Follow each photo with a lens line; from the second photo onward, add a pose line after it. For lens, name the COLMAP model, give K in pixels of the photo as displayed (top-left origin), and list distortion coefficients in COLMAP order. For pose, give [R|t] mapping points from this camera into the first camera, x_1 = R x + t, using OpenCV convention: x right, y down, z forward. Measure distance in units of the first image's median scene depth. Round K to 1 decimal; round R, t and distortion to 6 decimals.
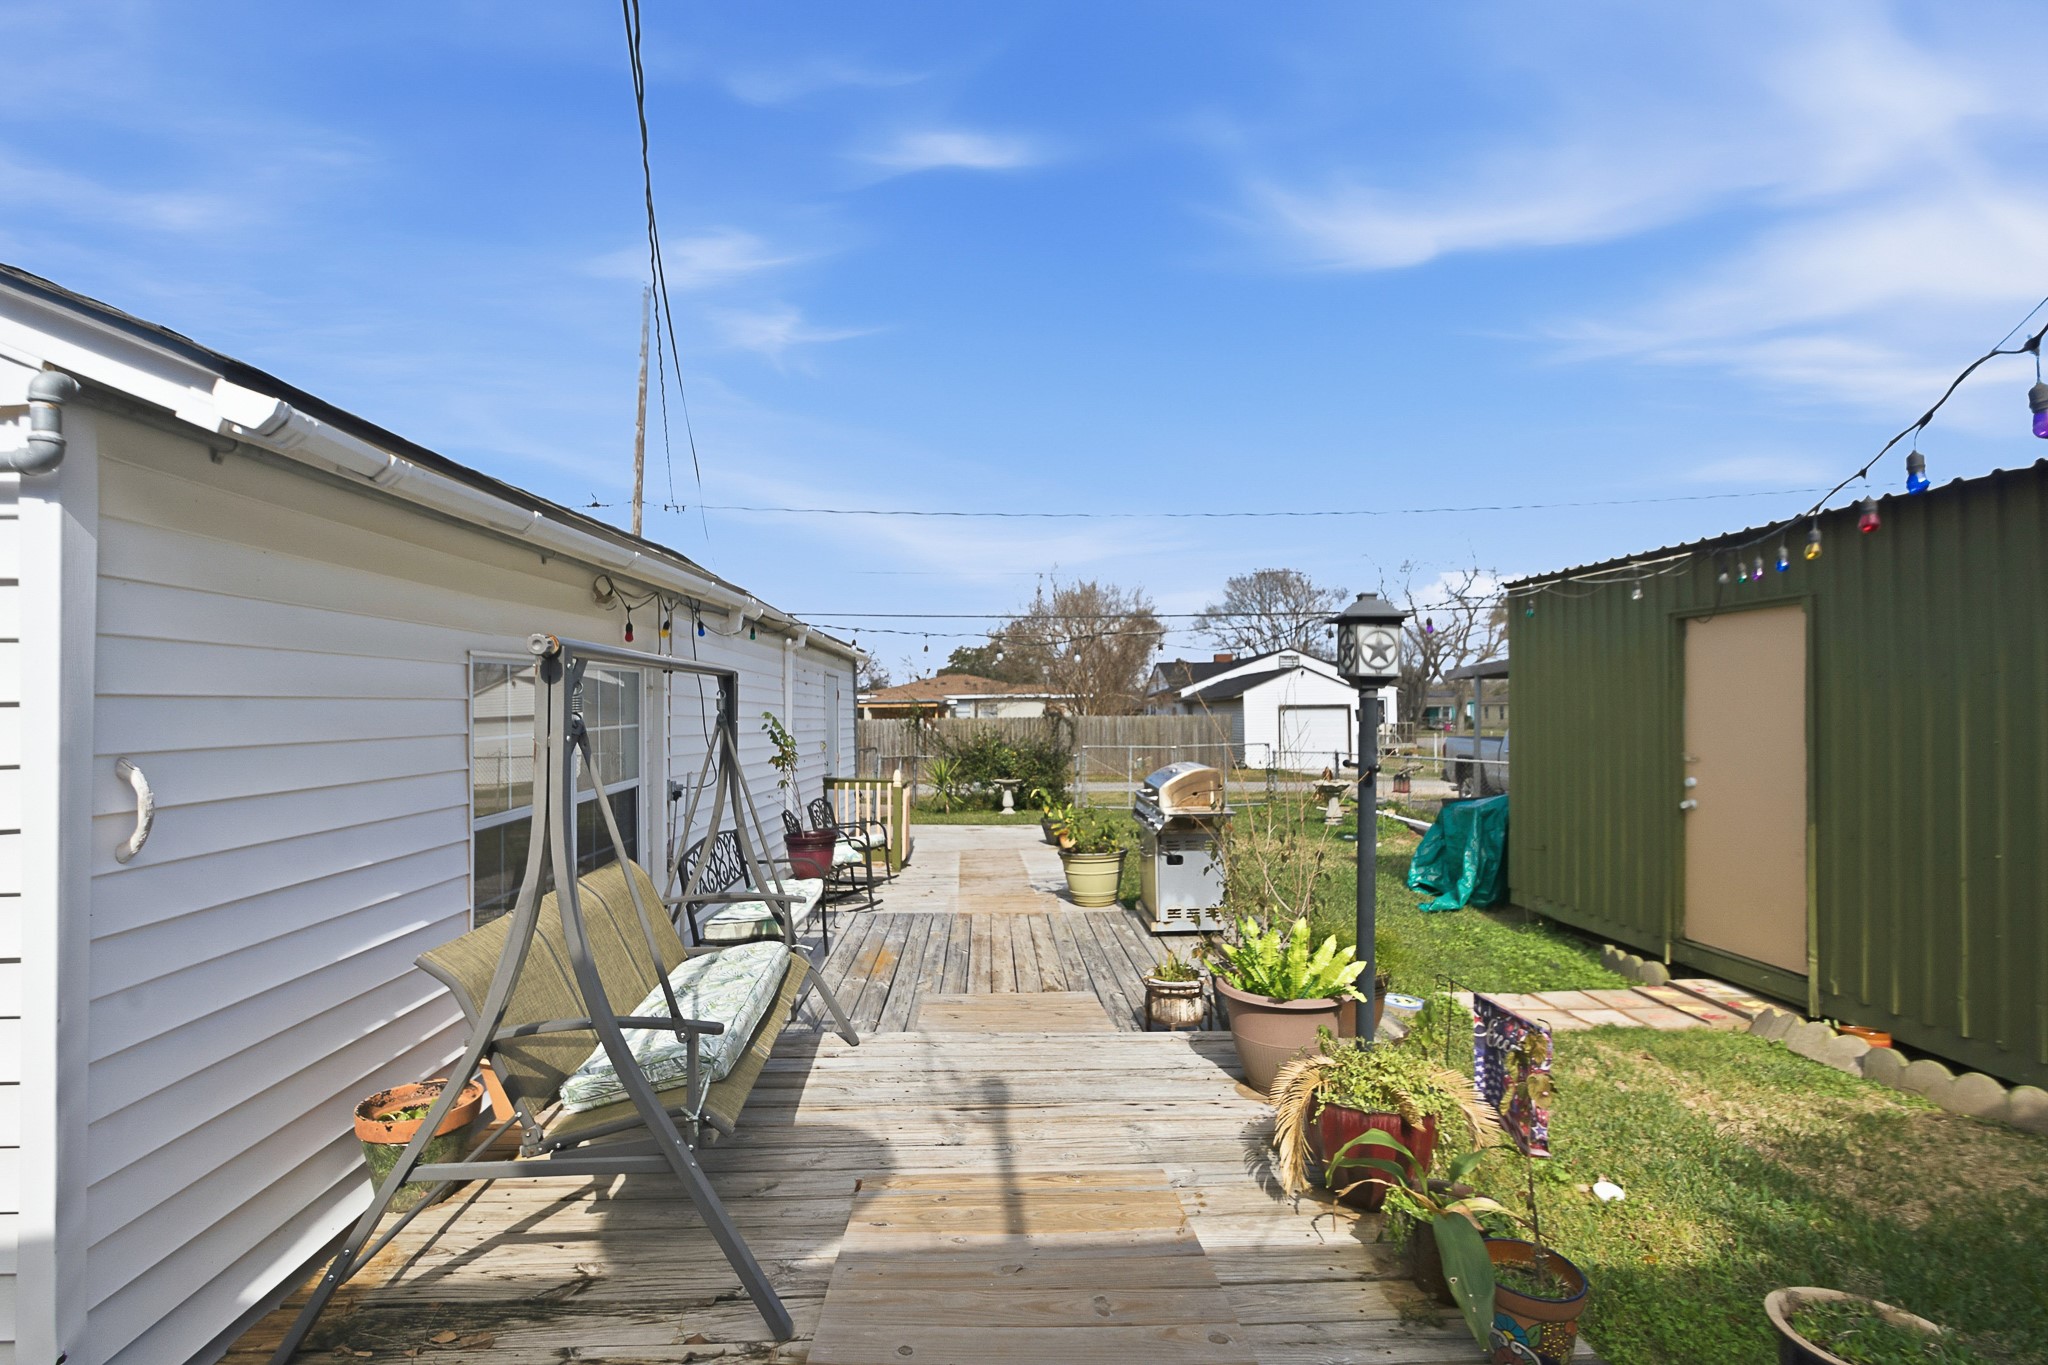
lens RADIAL K [[925.4, 0, 1012.1], [0, 925.4, 686.7], [0, 0, 1]] dist [0.014268, -0.006826]
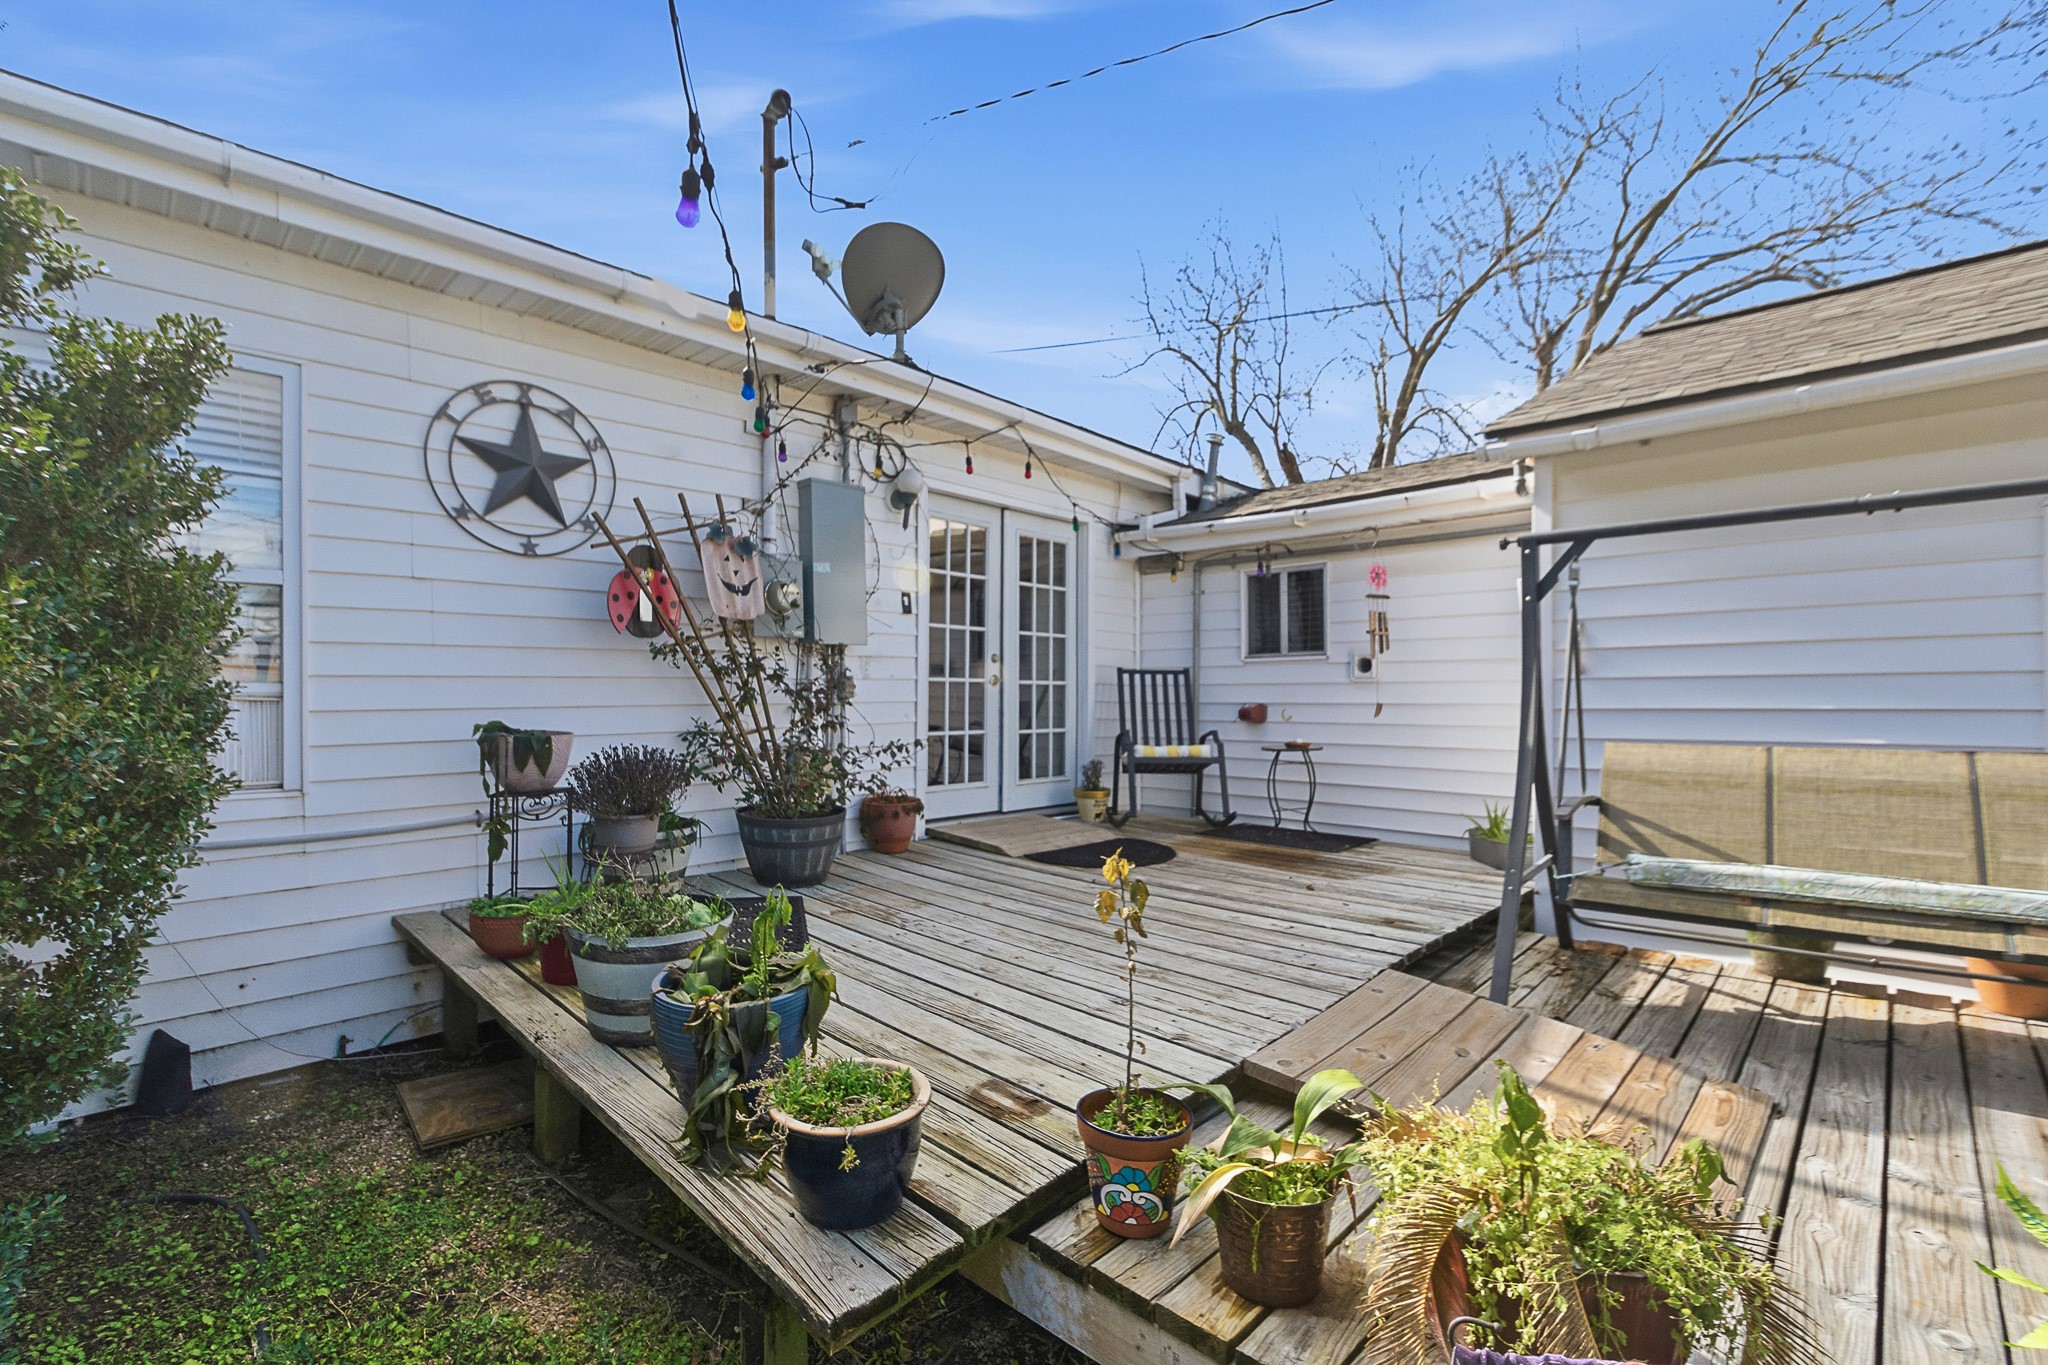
lens RADIAL K [[926.0, 0, 1026.6], [0, 926.0, 692.2], [0, 0, 1]] dist [0.001924, -0.000126]
pose [[-0.699022, 0.007545, -0.715060, 0.565212], [0.016736, 0.999843, -0.005811, 0.094351], [0.714904, -0.016029, -0.699039, 0.679250]]
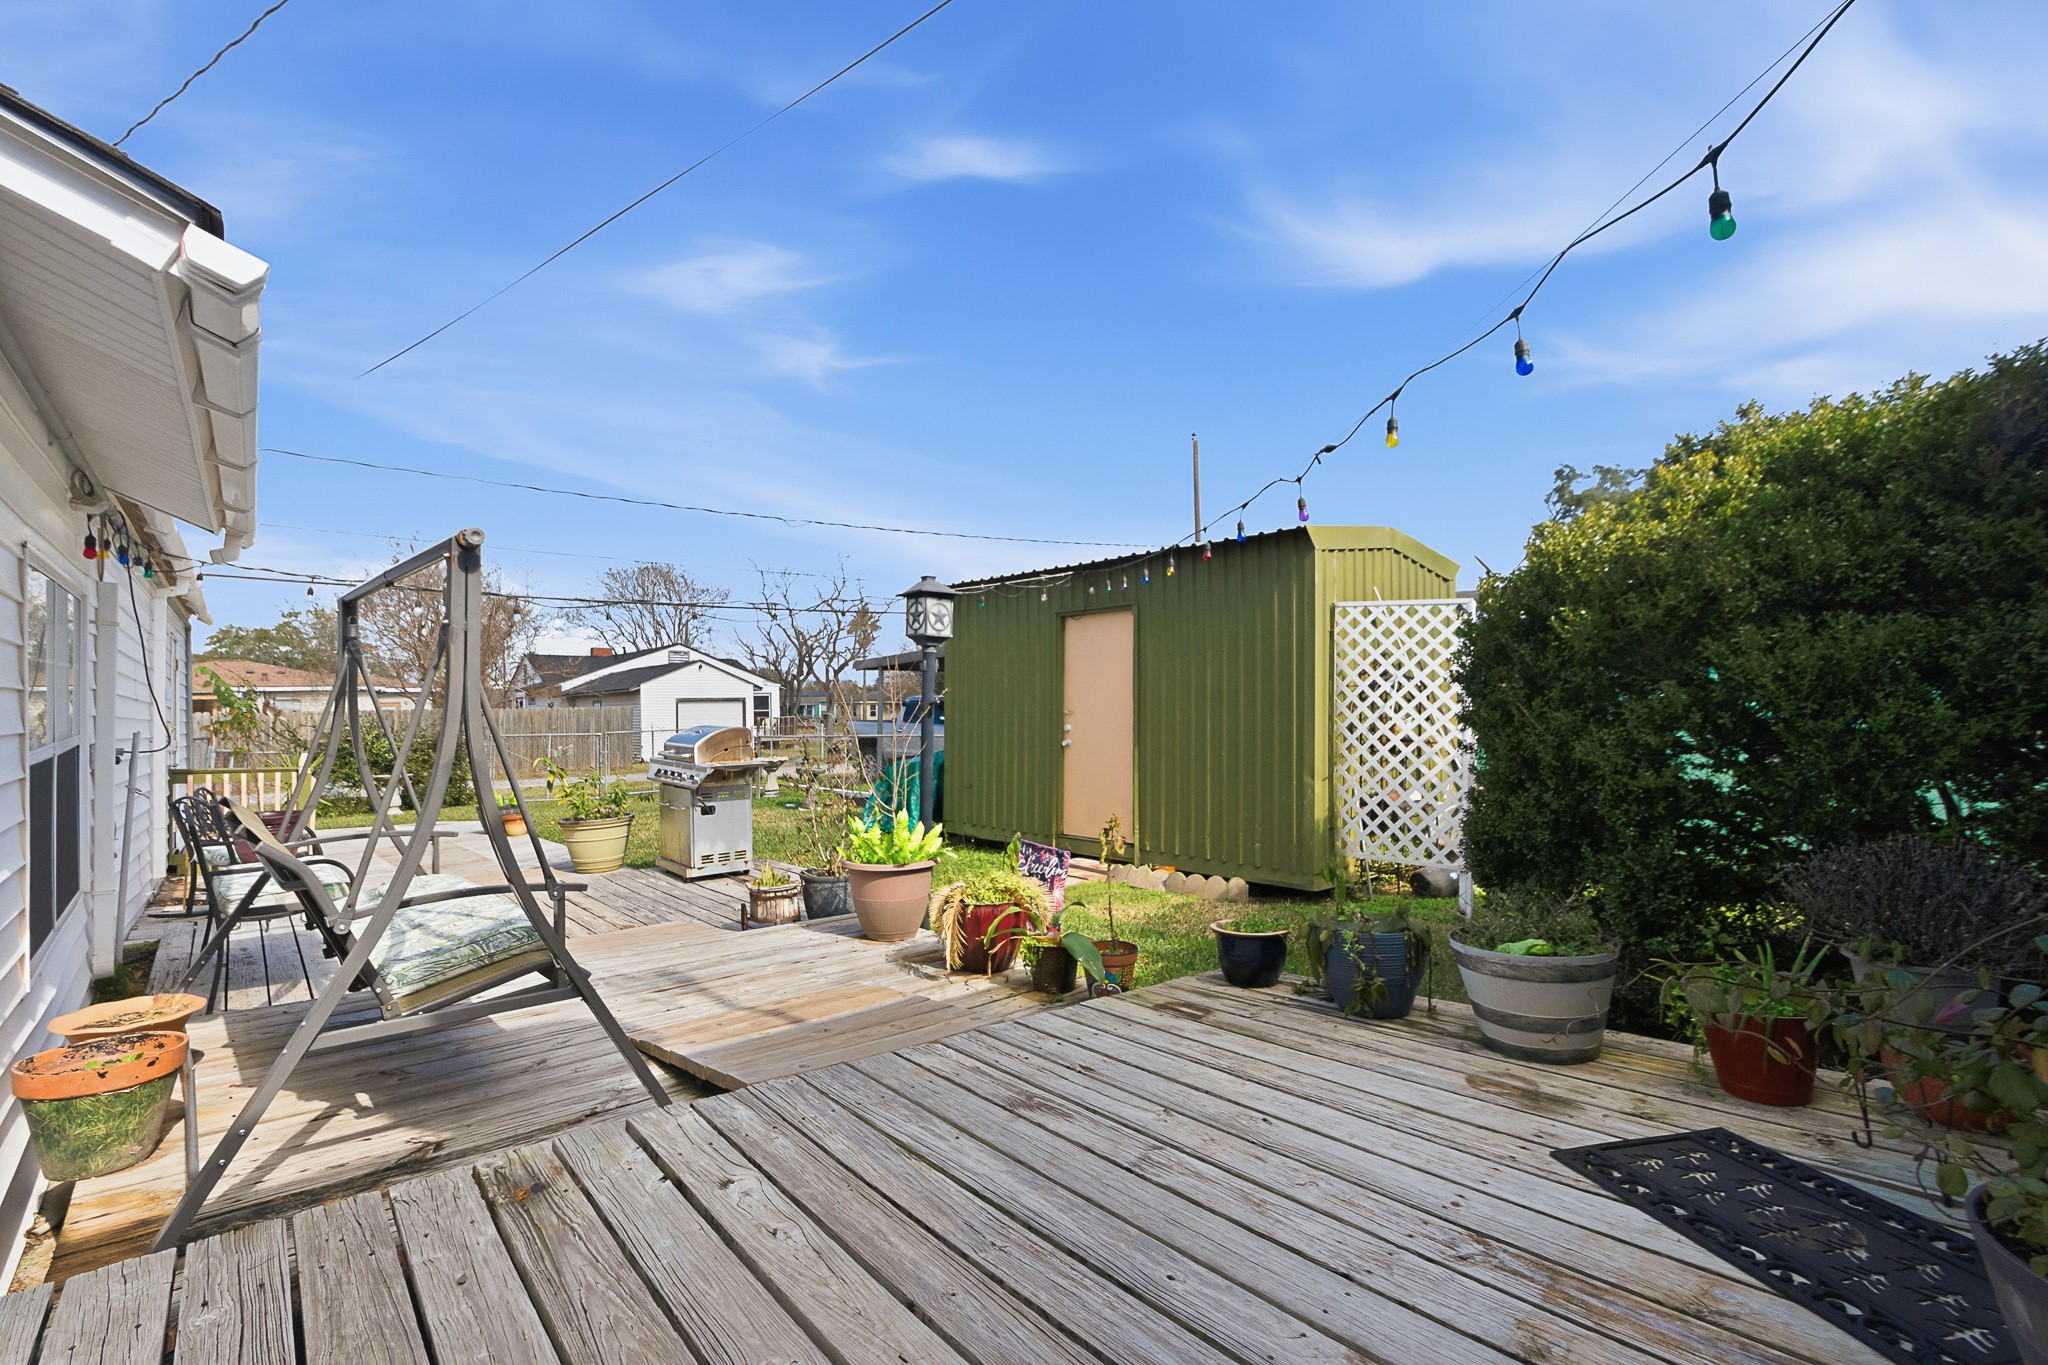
lens RADIAL K [[926.0, 0, 1026.6], [0, 926.0, 692.2], [0, 0, 1]] dist [0.001924, -0.000126]
pose [[0.776698, 0.009462, 0.629803, -0.305226], [-0.011536, 0.999933, -0.000796, 0.059369], [-0.629768, -0.006647, 0.776755, -0.121739]]
